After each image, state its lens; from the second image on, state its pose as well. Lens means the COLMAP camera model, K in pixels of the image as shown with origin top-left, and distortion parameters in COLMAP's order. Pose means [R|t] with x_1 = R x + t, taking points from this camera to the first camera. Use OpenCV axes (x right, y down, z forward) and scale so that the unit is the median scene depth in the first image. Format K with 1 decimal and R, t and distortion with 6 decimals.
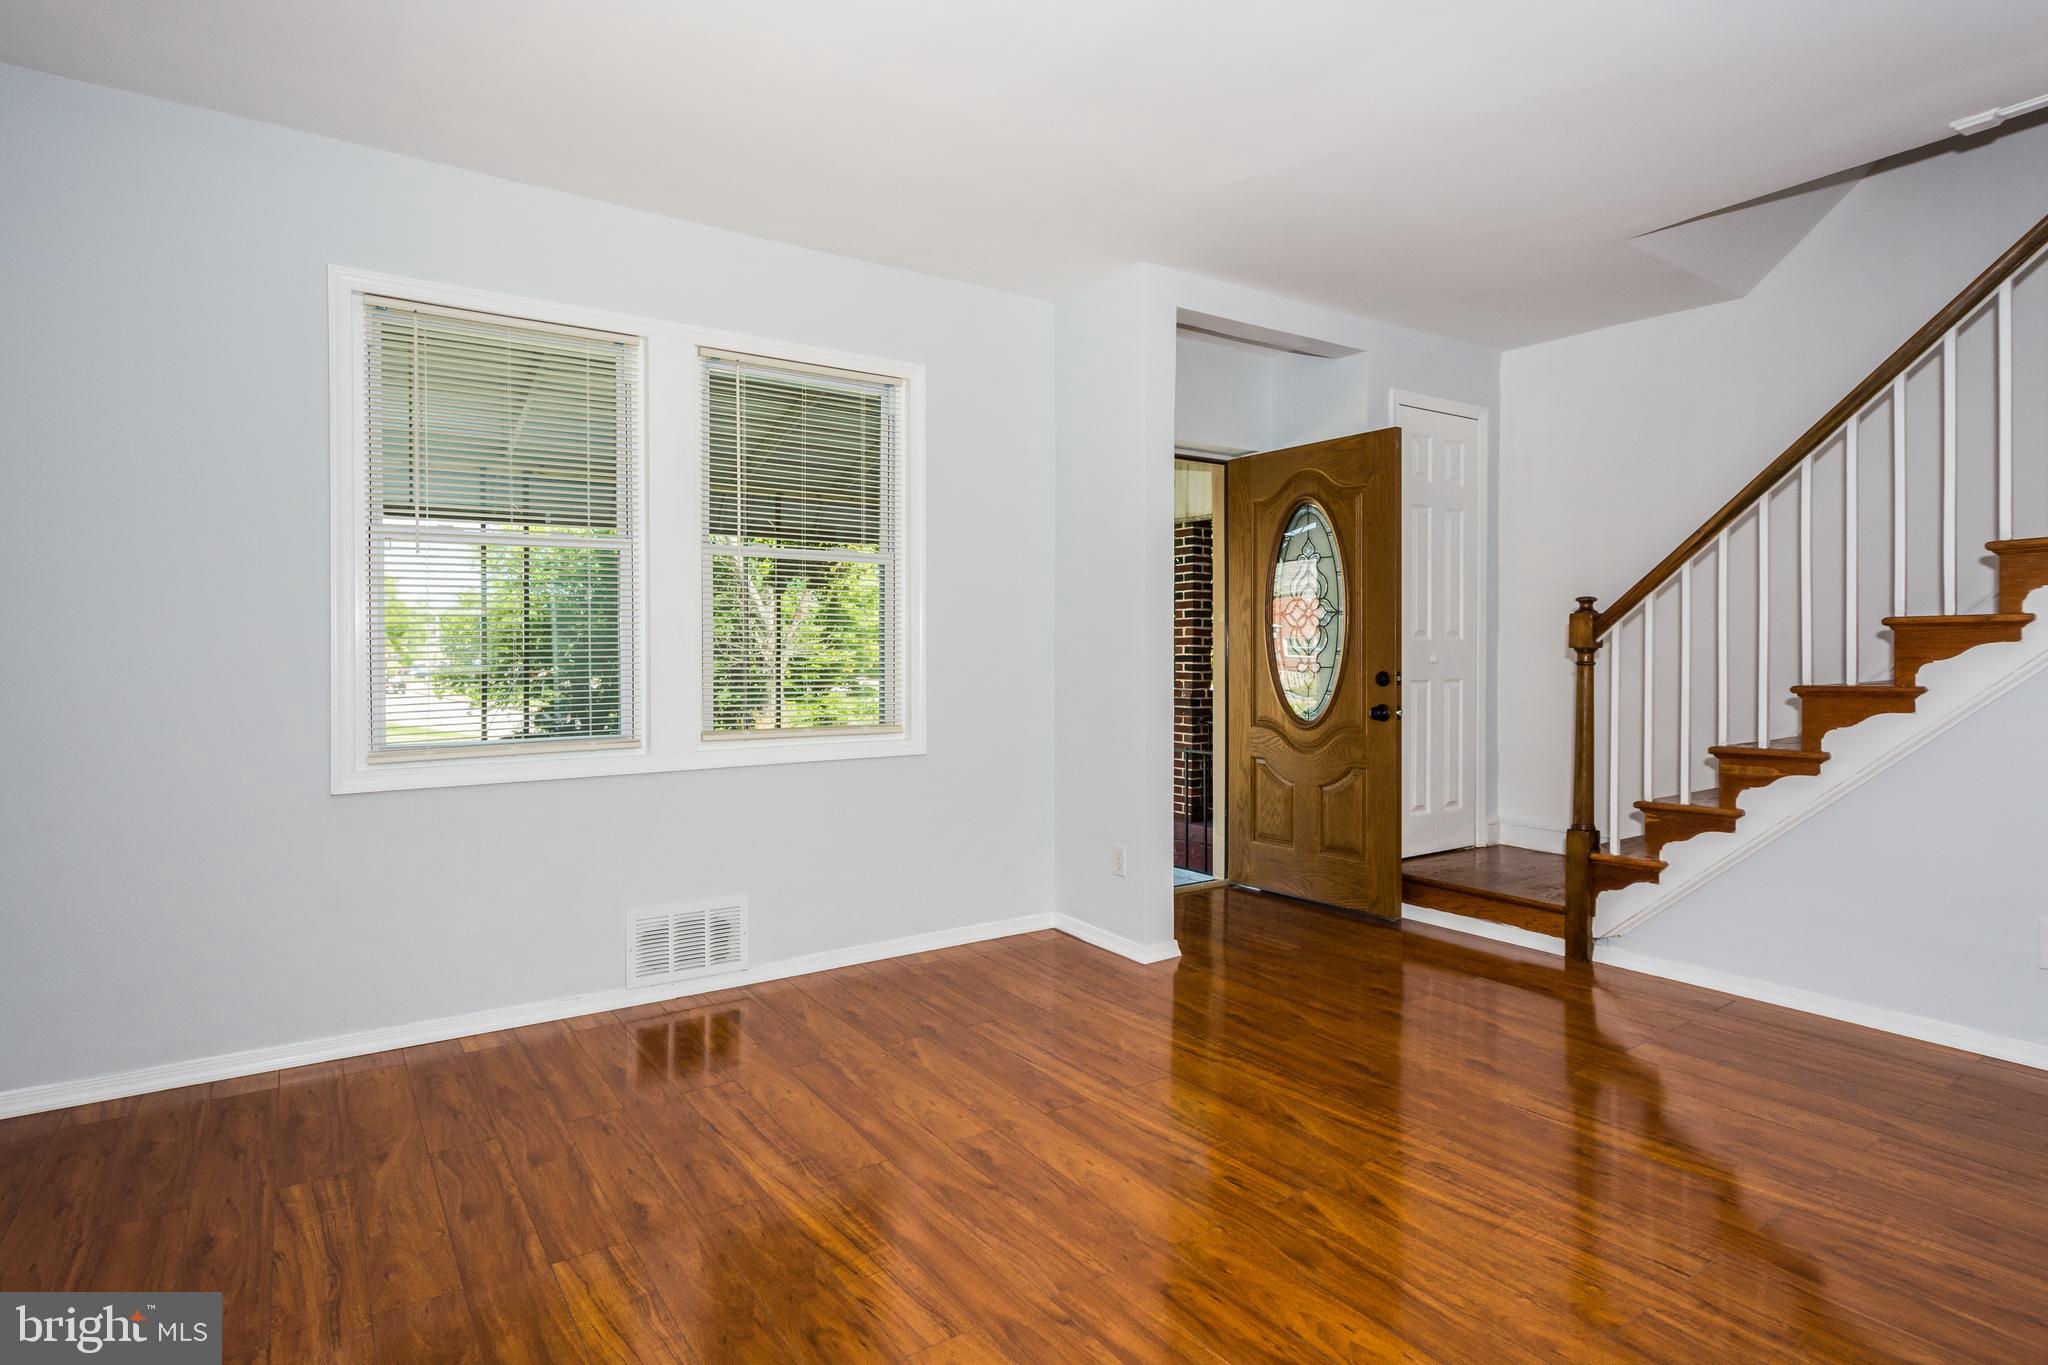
lens RADIAL K [[1077.6, 0, 1026.9], [0, 1077.6, 658.6], [0, 0, 1]] dist [-0.000103, -0.000362]
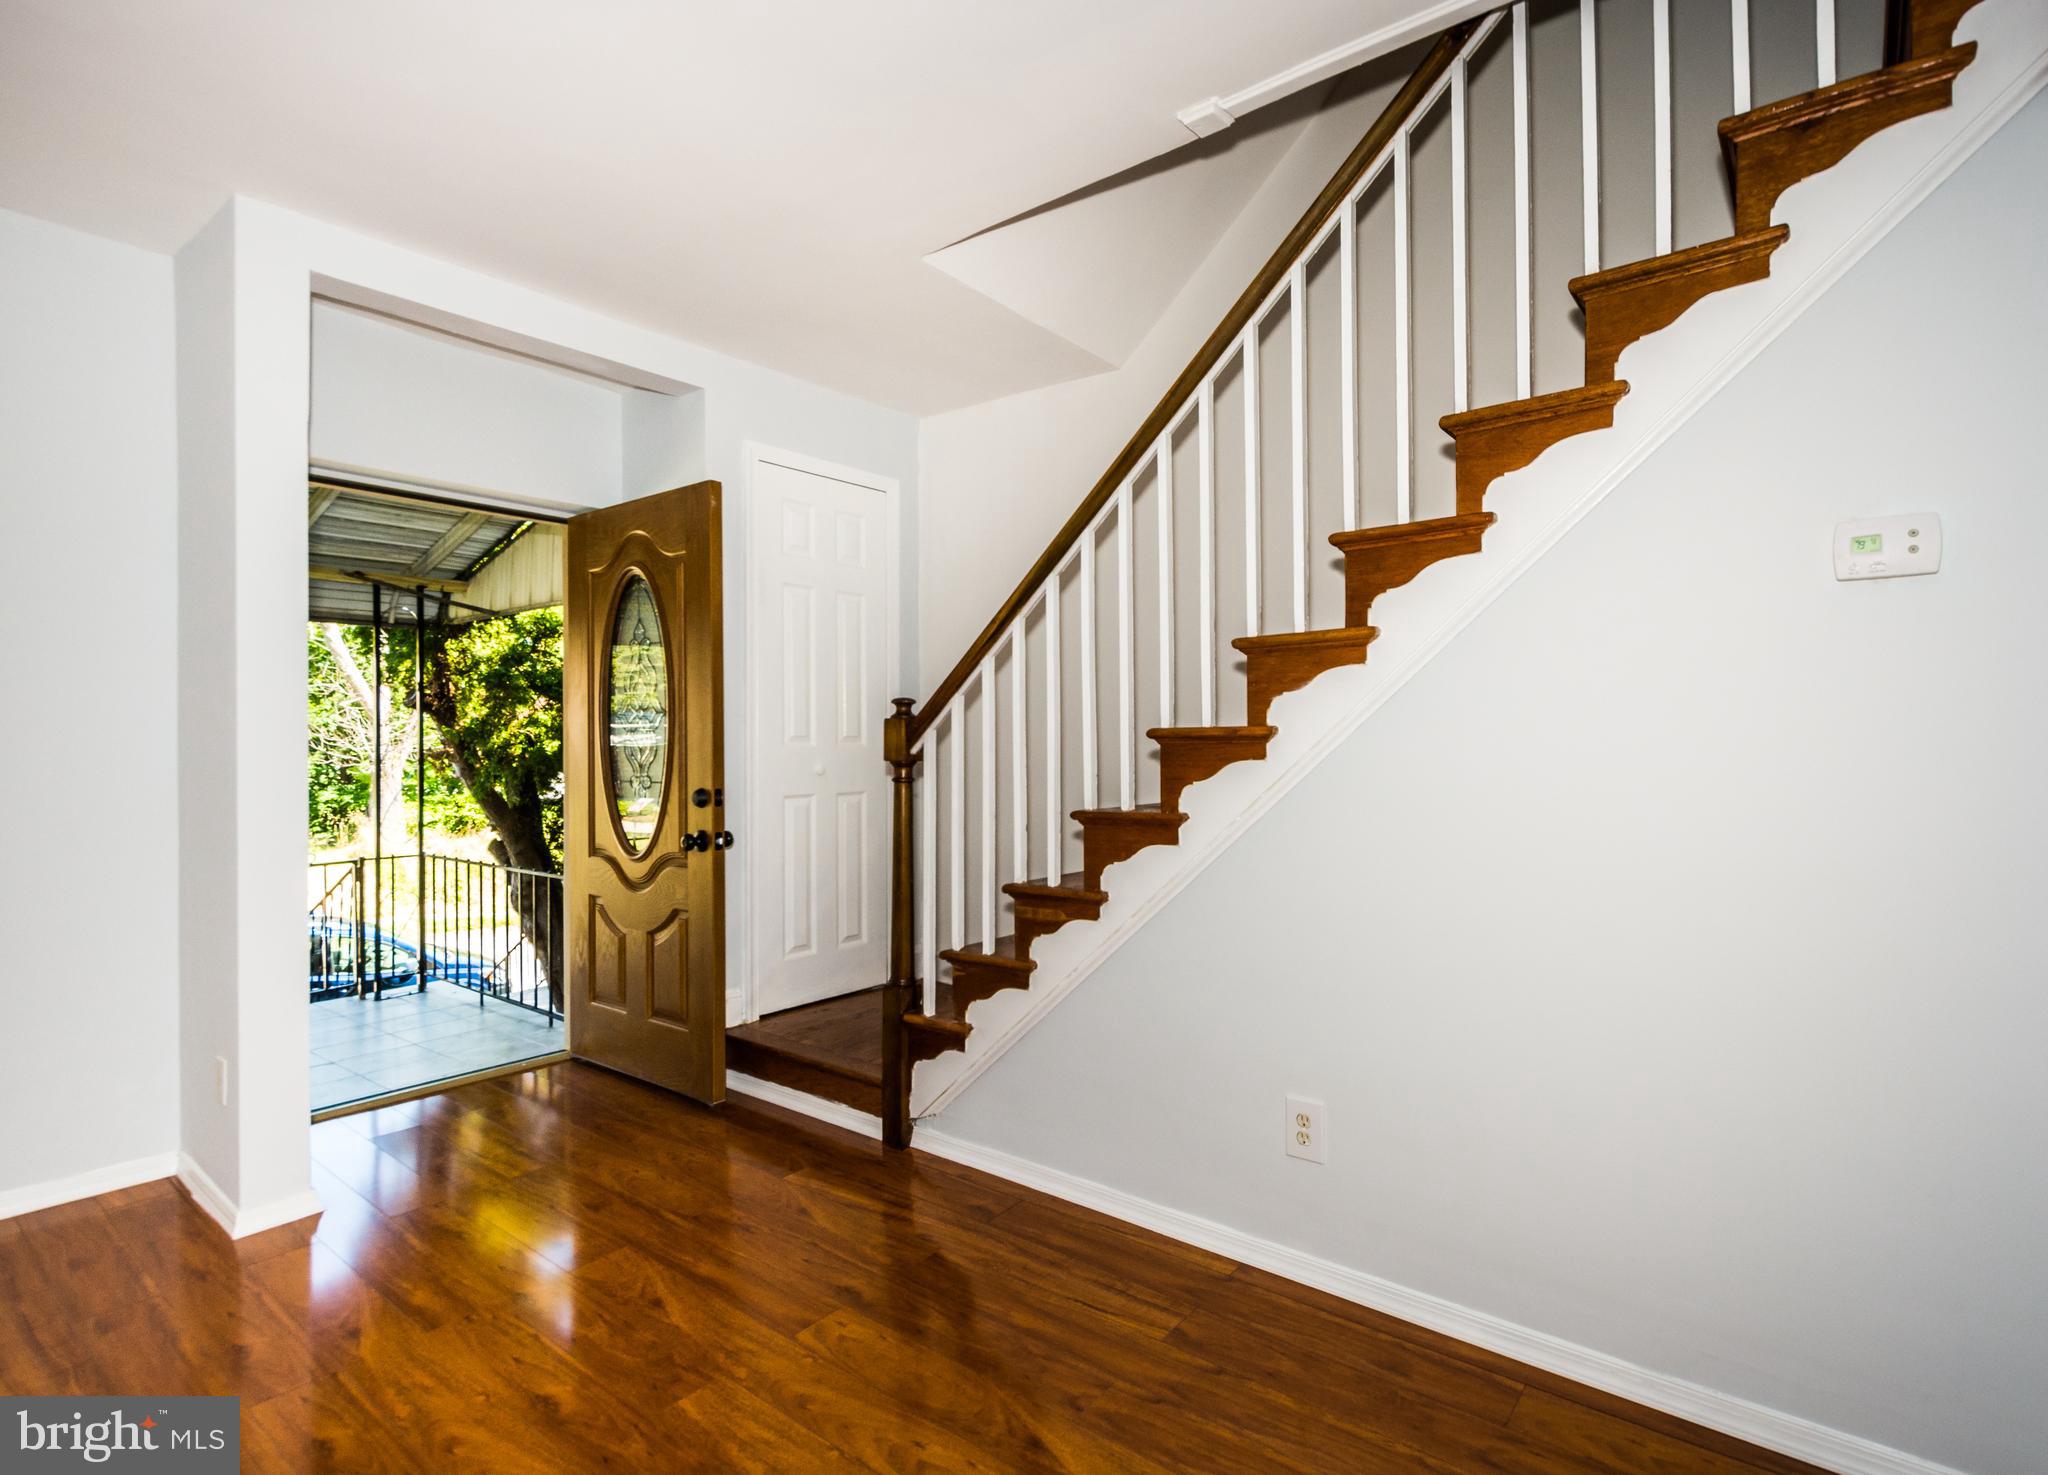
lens RADIAL K [[1014.2, 0, 1096.3], [0, 1014.2, 744.3], [0, 0, 1]] dist [0.001254, -0.000209]
pose [[0.946320, -0.001347, 0.323228, 0.429845], [0.003178, 0.999982, -0.005137, -0.019101], [-0.323215, 0.005889, 0.946307, 0.239149]]
